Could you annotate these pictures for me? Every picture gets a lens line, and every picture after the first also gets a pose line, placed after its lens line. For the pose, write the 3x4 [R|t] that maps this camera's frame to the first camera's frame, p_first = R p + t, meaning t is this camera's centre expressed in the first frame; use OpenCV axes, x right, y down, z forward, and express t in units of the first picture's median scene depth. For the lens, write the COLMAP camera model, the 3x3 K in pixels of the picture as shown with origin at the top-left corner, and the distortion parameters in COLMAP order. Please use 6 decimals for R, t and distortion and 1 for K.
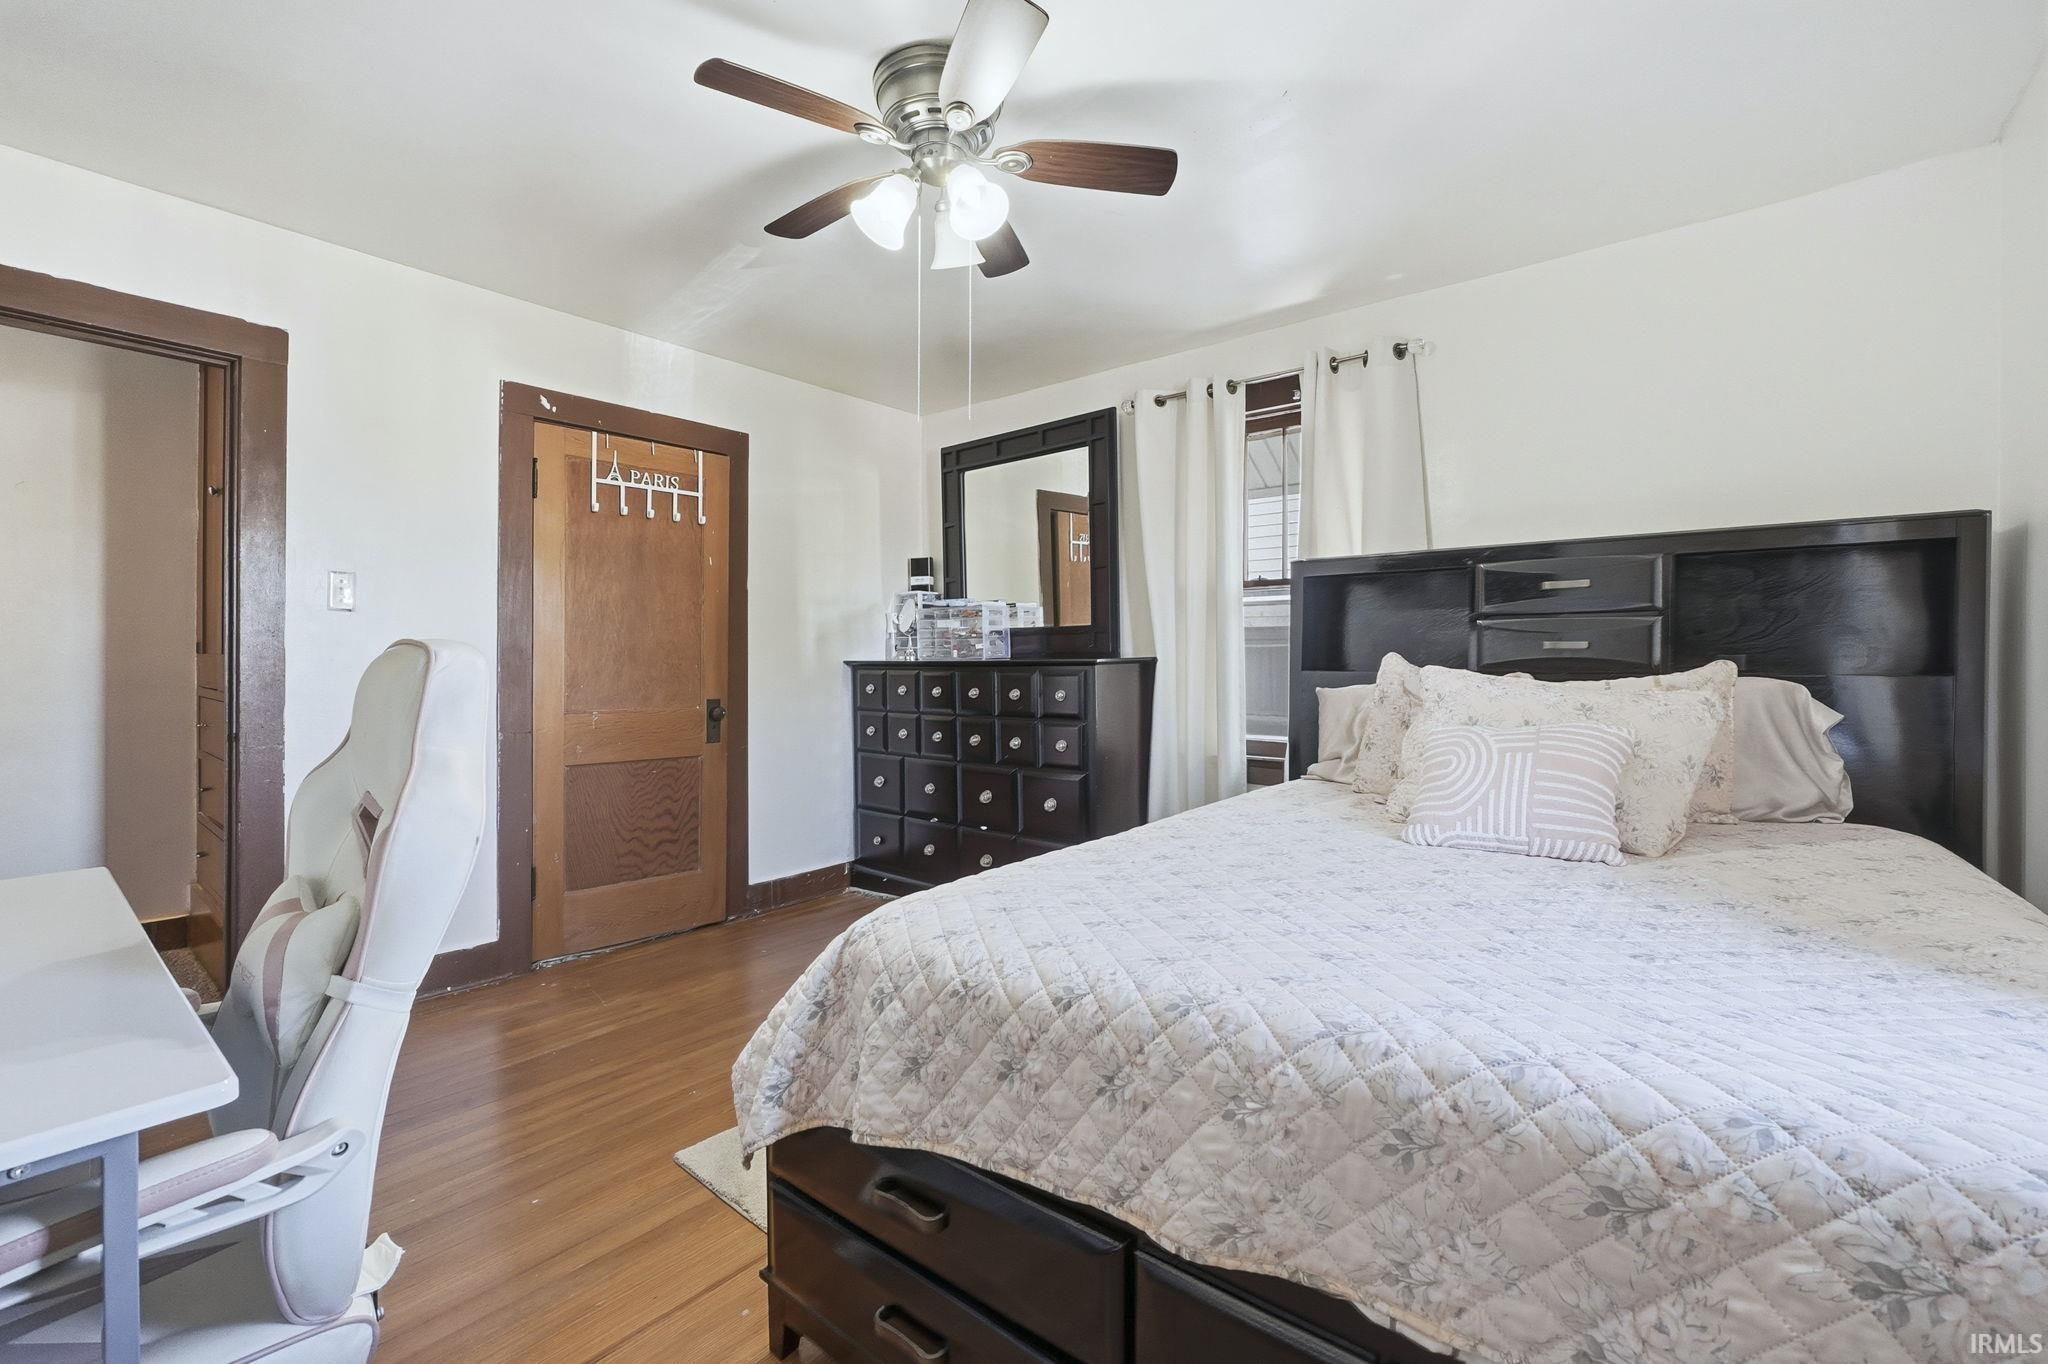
lens RADIAL K [[863.0, 0, 1020.0], [0, 863.0, 679.5], [0, 0, 1]] dist [-0.029566, 0.007391]
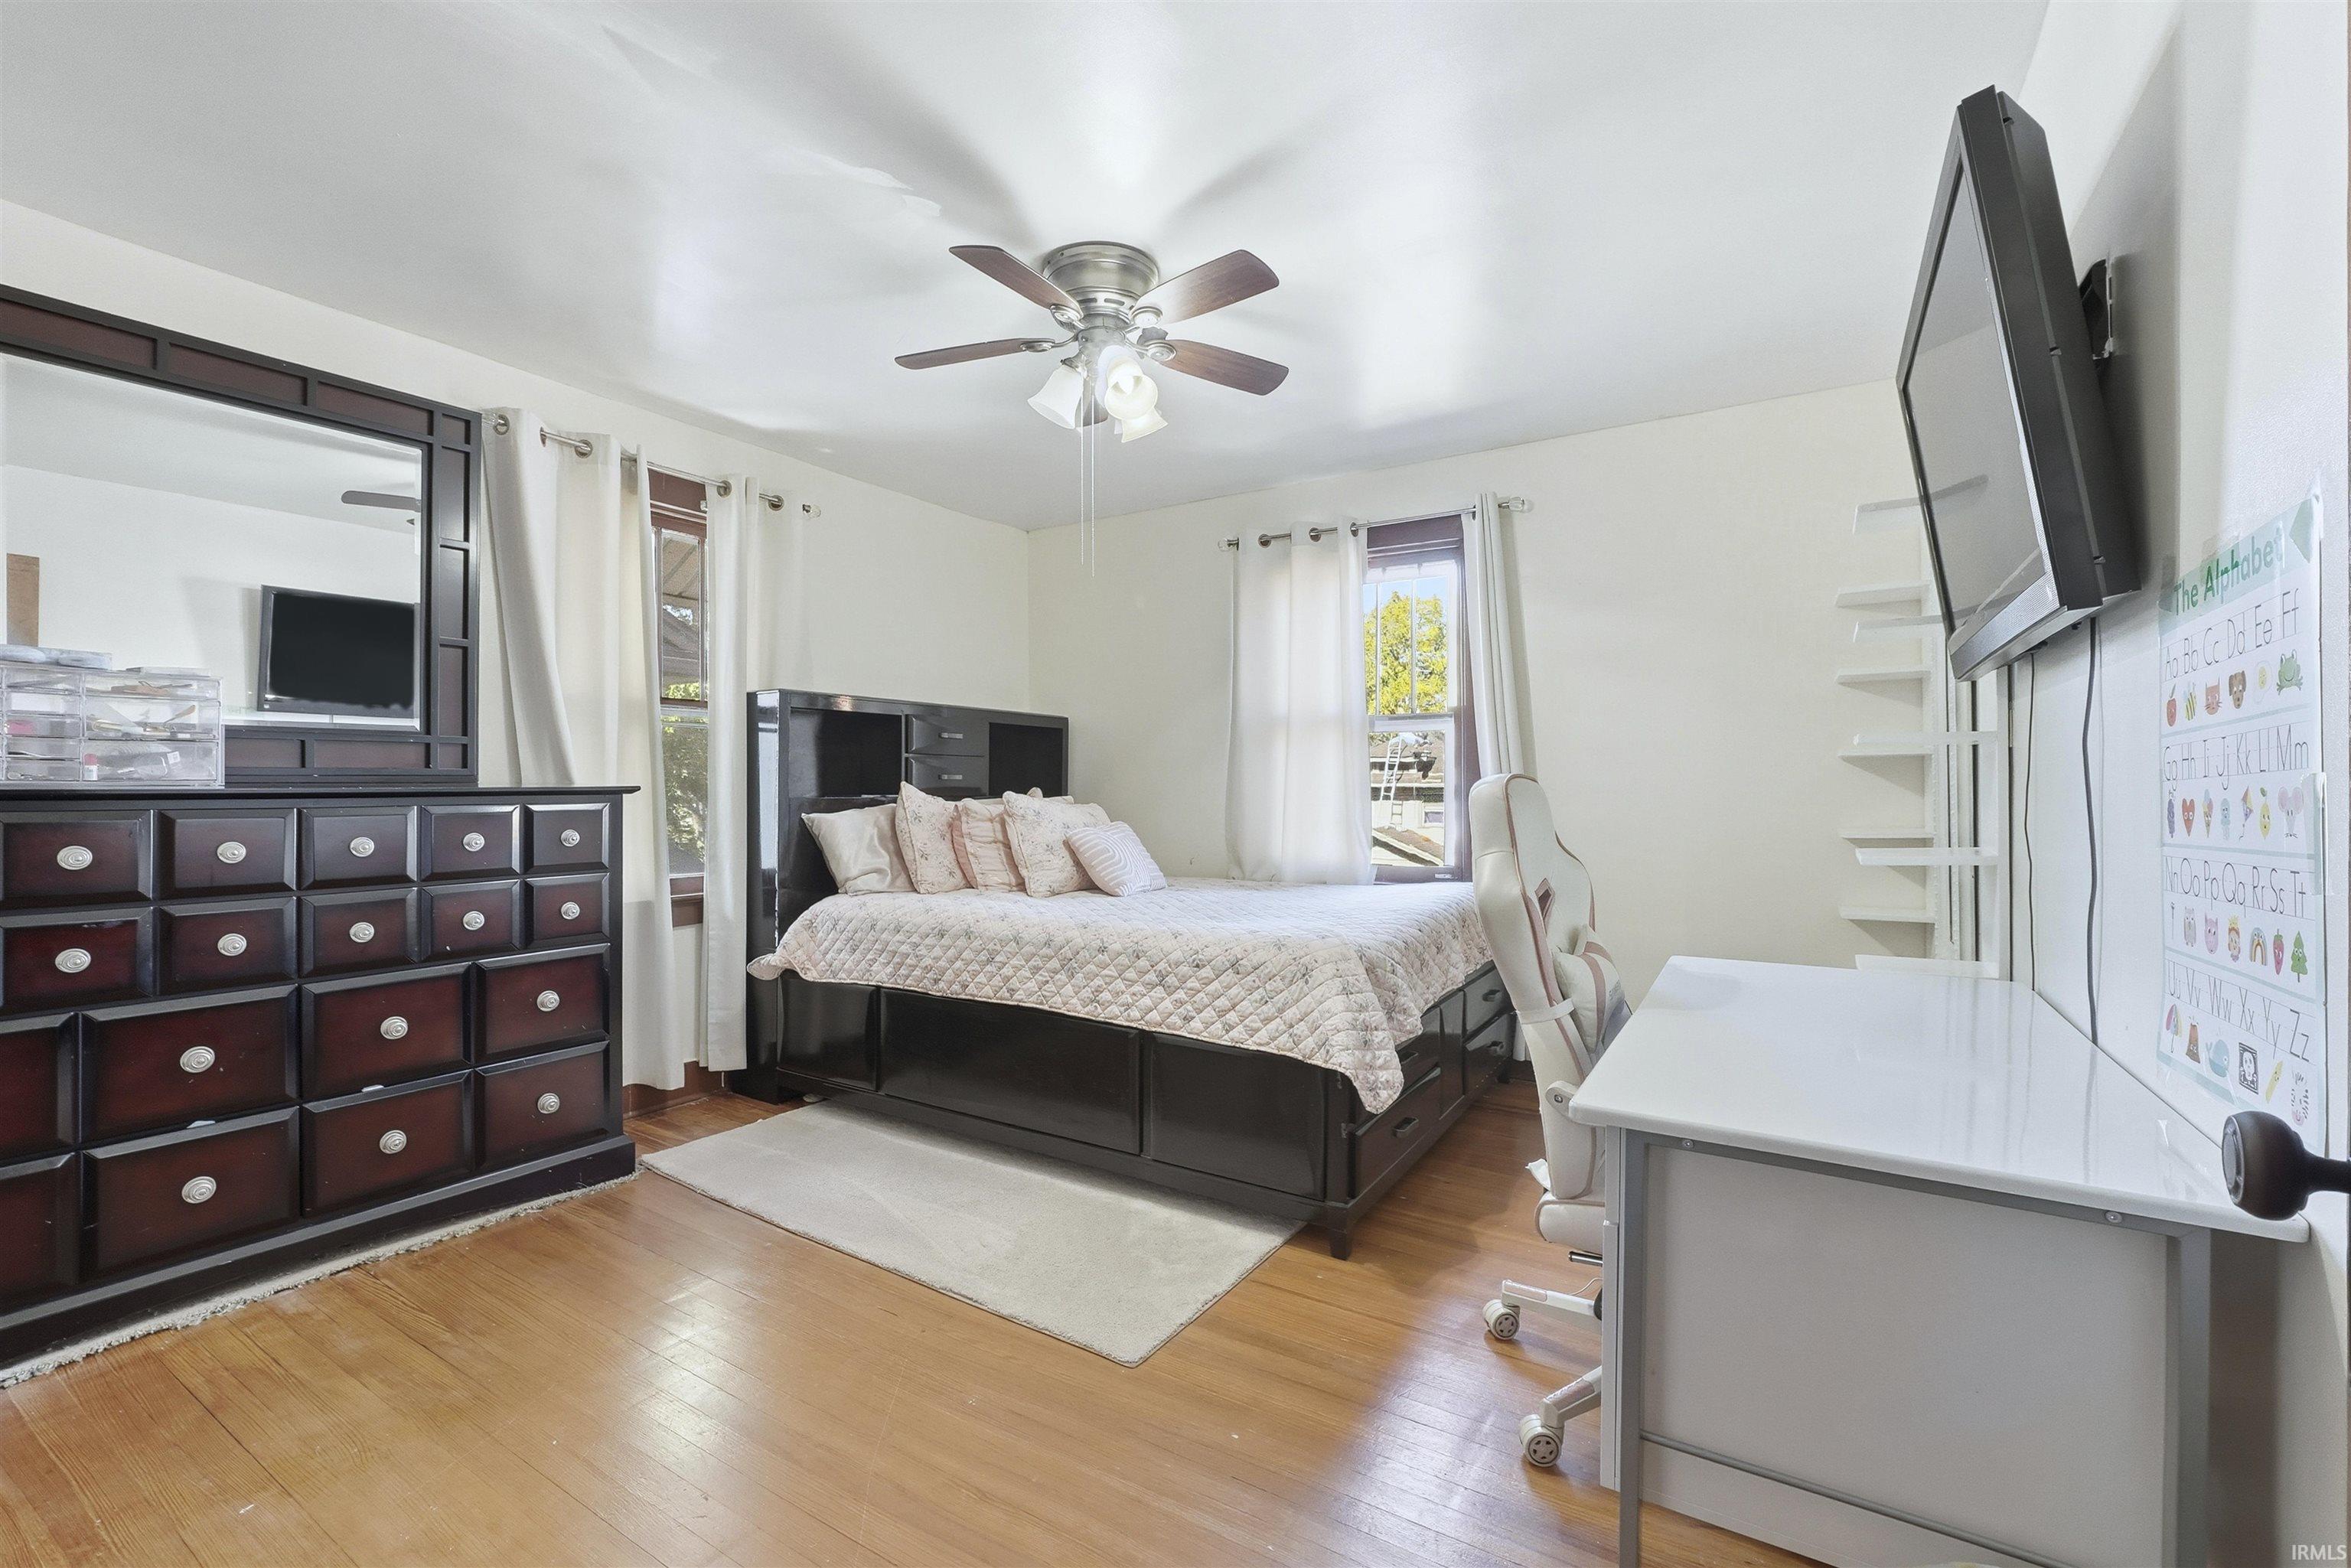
lens RADIAL K [[990.6, 0, 1170.9], [0, 990.6, 781.2], [0, 0, 1]] dist [-0.029566, 0.007391]
pose [[-0.108188, 0.000665, 0.994130, -0.786347], [0.017004, 0.999855, 0.001182, -0.022262], [-0.993985, 0.017032, -0.108183, 0.602008]]
